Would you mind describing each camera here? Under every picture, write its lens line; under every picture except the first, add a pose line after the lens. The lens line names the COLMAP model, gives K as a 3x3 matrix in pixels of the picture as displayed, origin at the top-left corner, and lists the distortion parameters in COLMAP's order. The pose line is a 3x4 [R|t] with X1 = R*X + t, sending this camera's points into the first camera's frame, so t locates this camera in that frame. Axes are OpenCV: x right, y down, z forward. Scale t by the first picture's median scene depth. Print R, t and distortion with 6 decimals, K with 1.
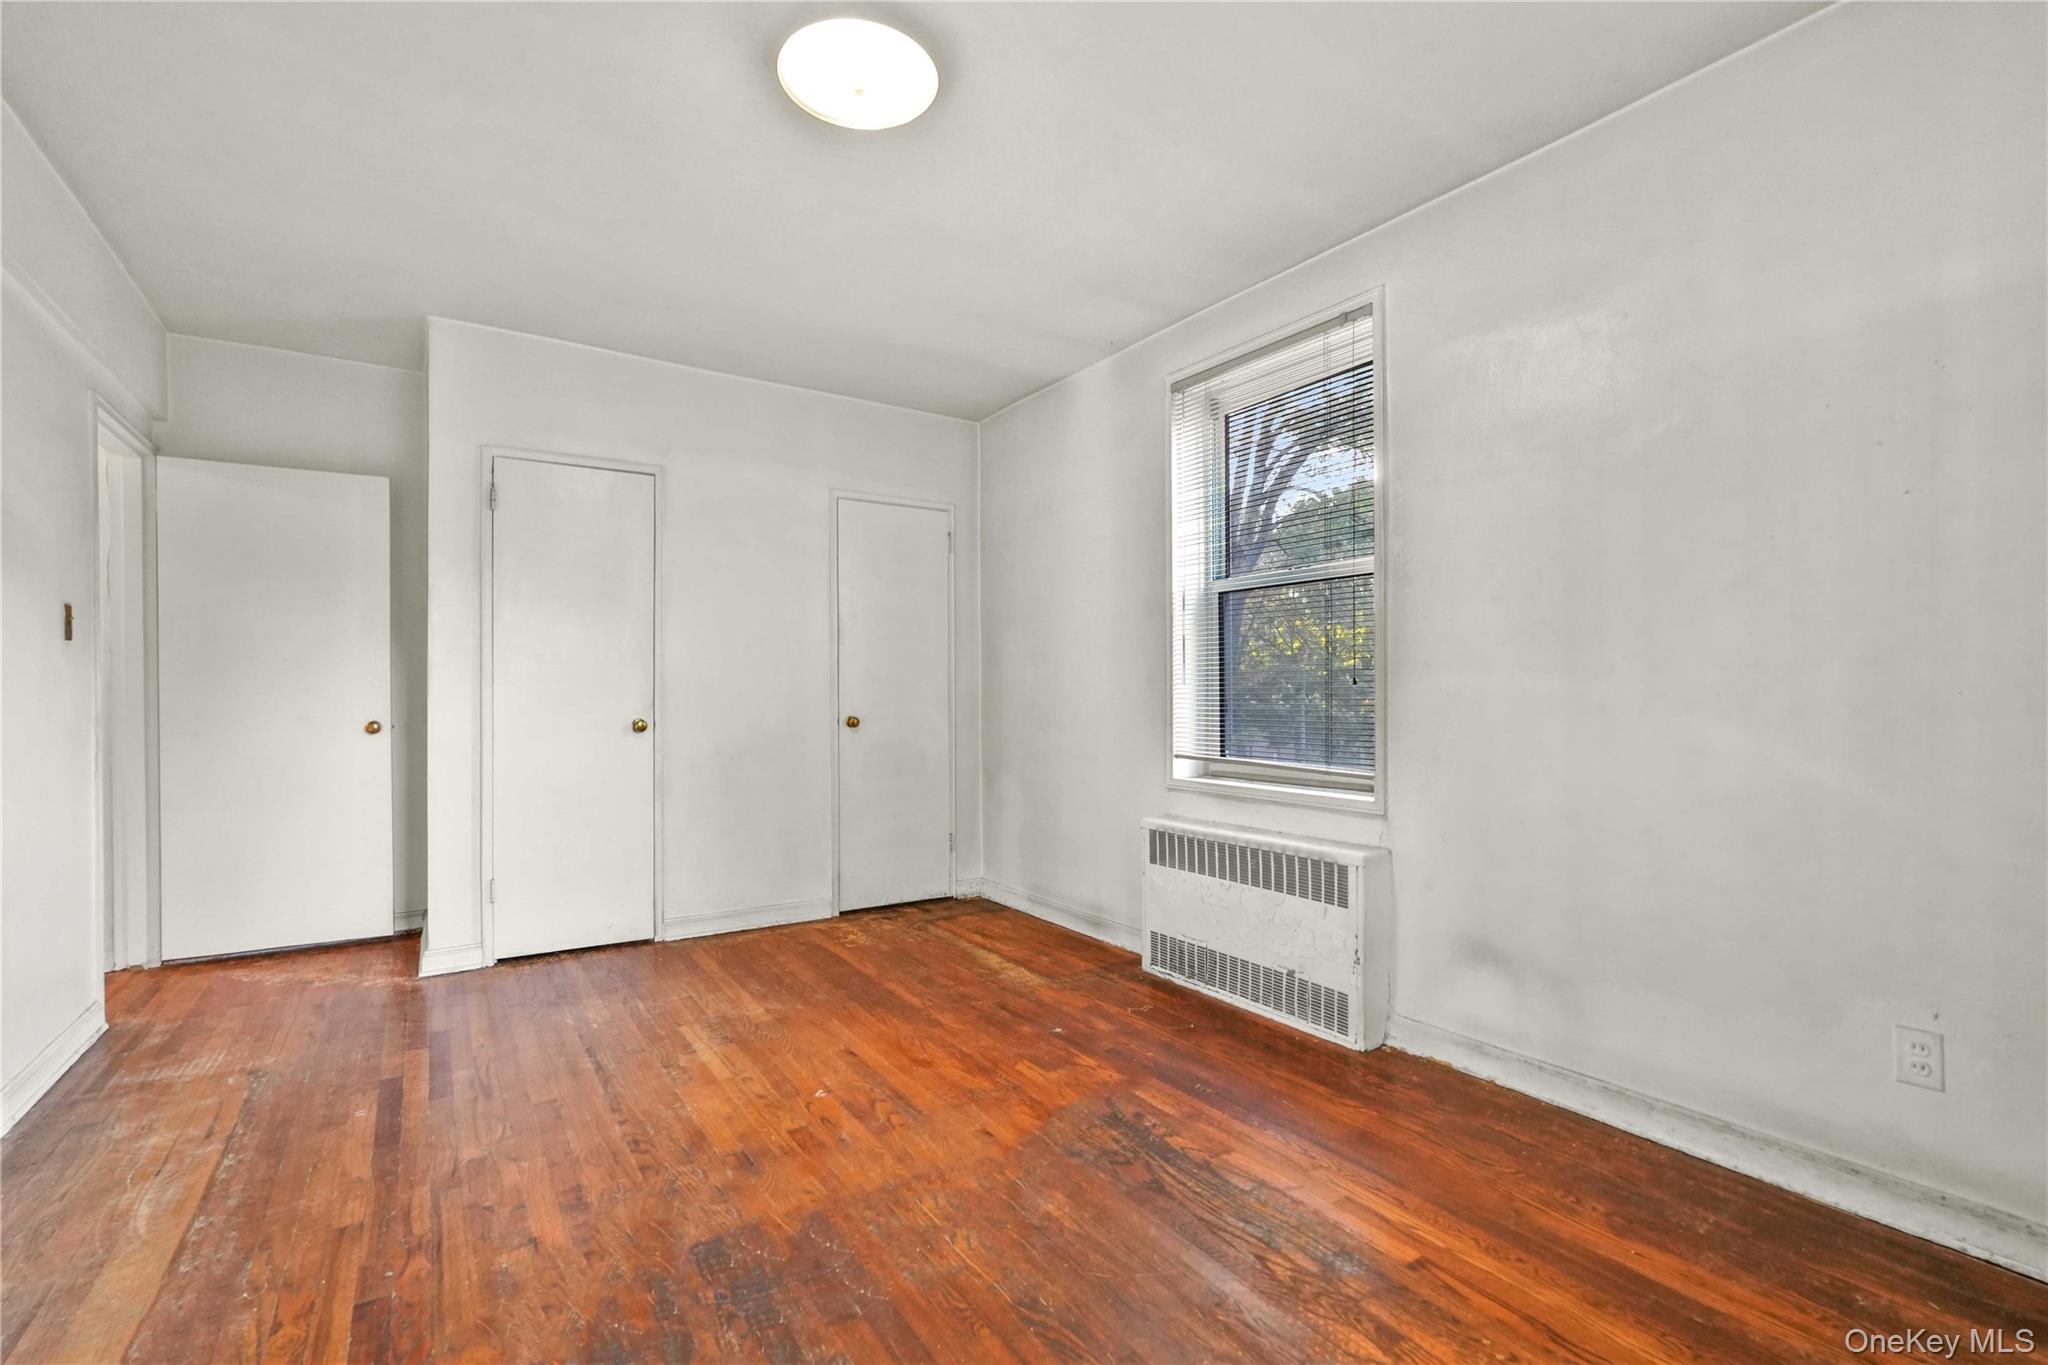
lens RADIAL K [[920.0, 0, 1024.0], [0, 920.0, 682.5], [0, 0, 1]] dist [-0.013212, 0.000225]
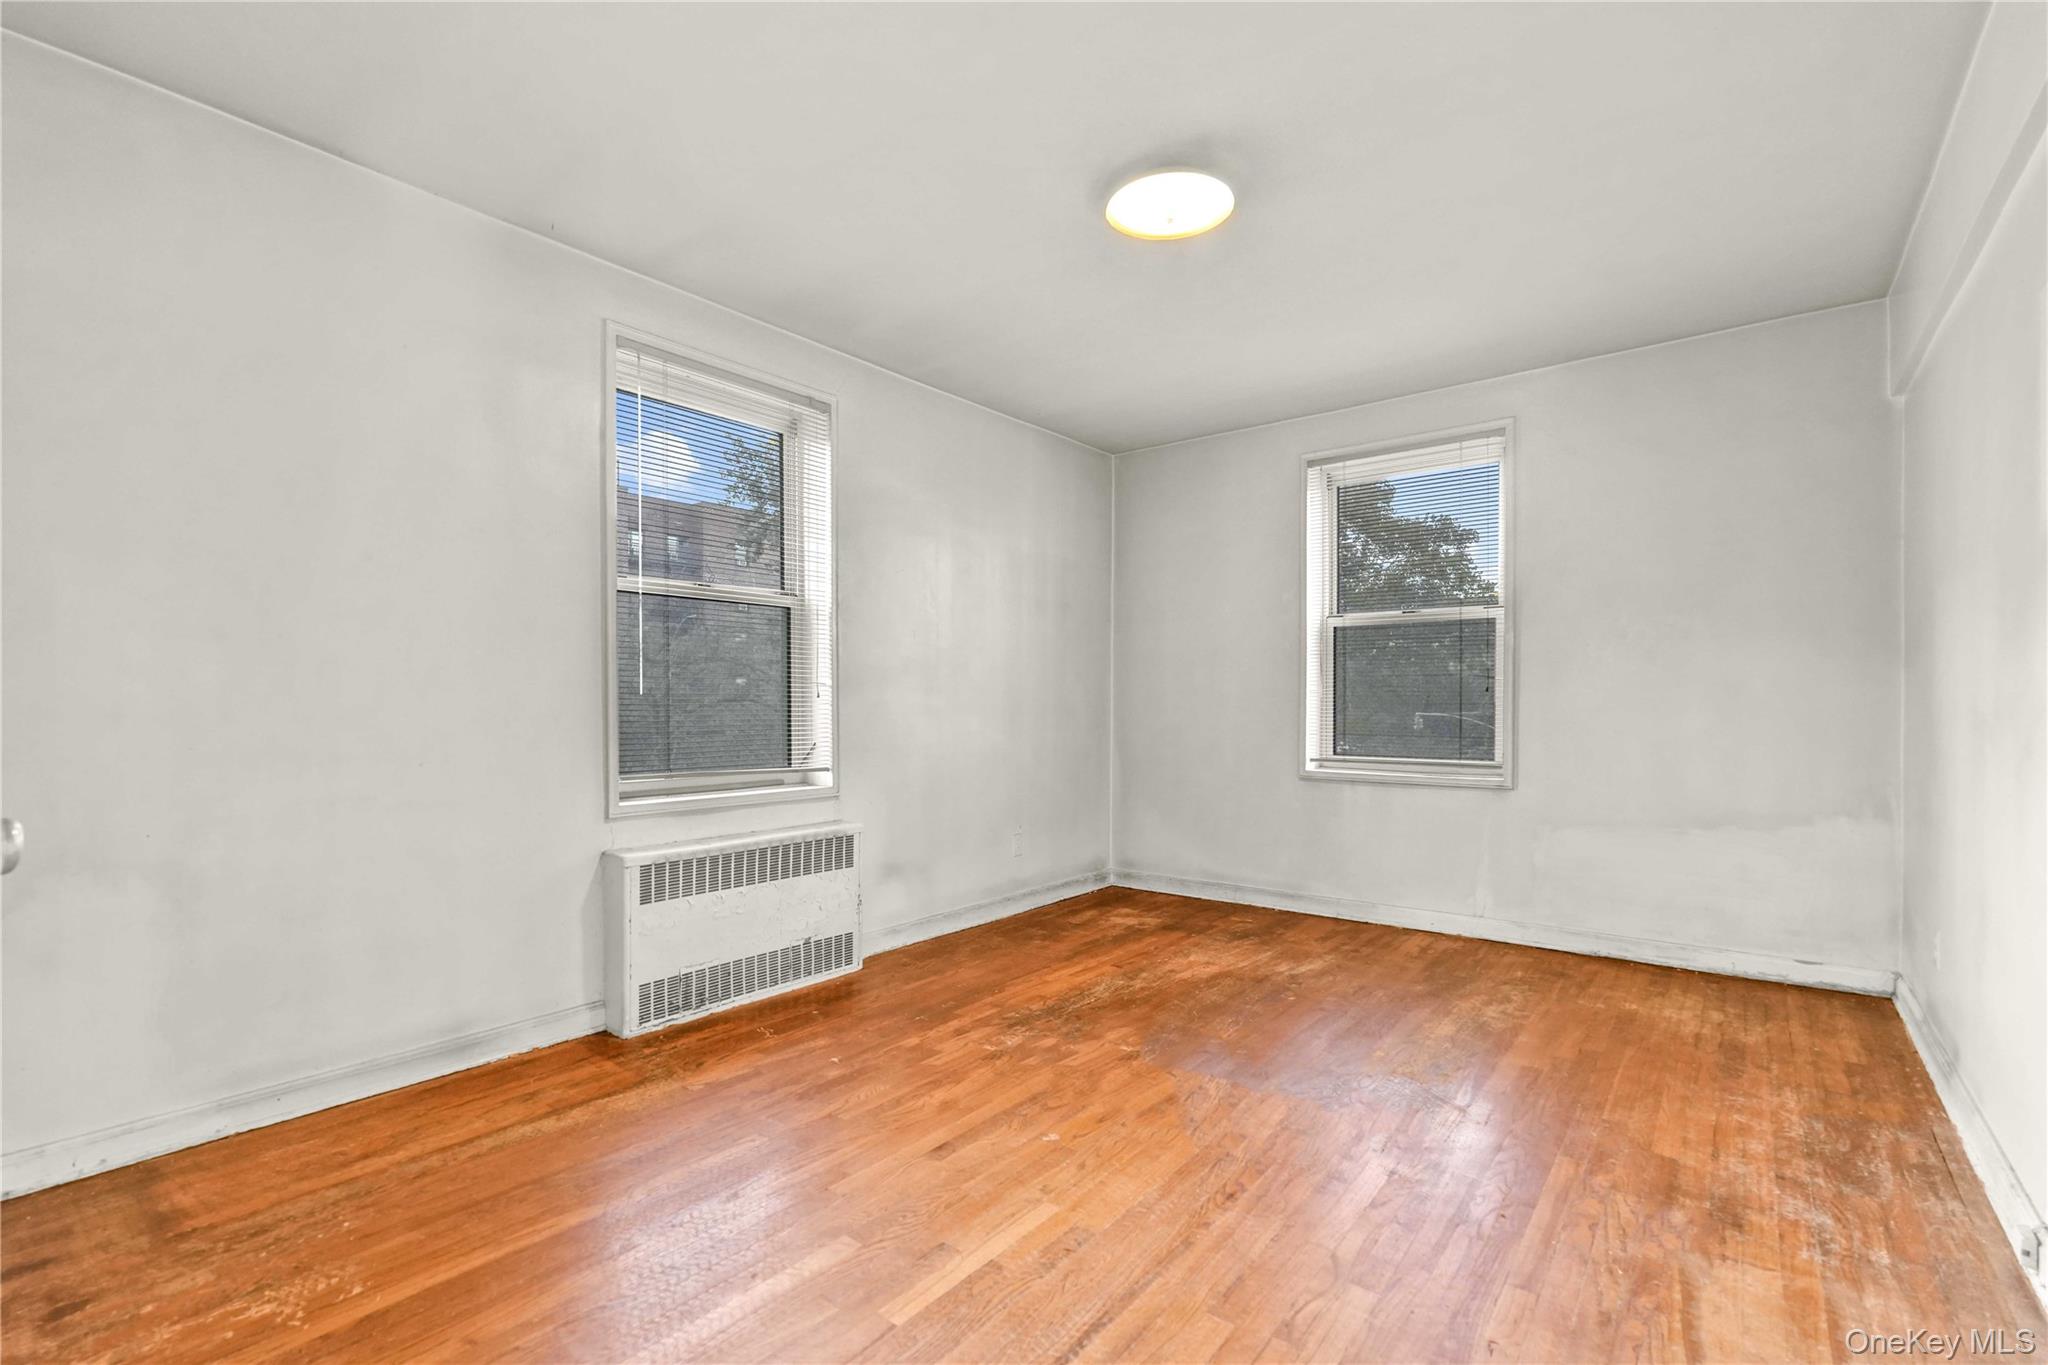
lens RADIAL K [[908.5, 0, 1023.2], [0, 908.5, 701.0], [0, 0, 1]] dist [0.001231, 0.000727]
pose [[-0.309199, 0.003500, 0.950991, -0.841639], [-0.013074, 0.999883, -0.007931, 0.012463], [-0.950908, -0.014885, -0.309117, 1.020348]]
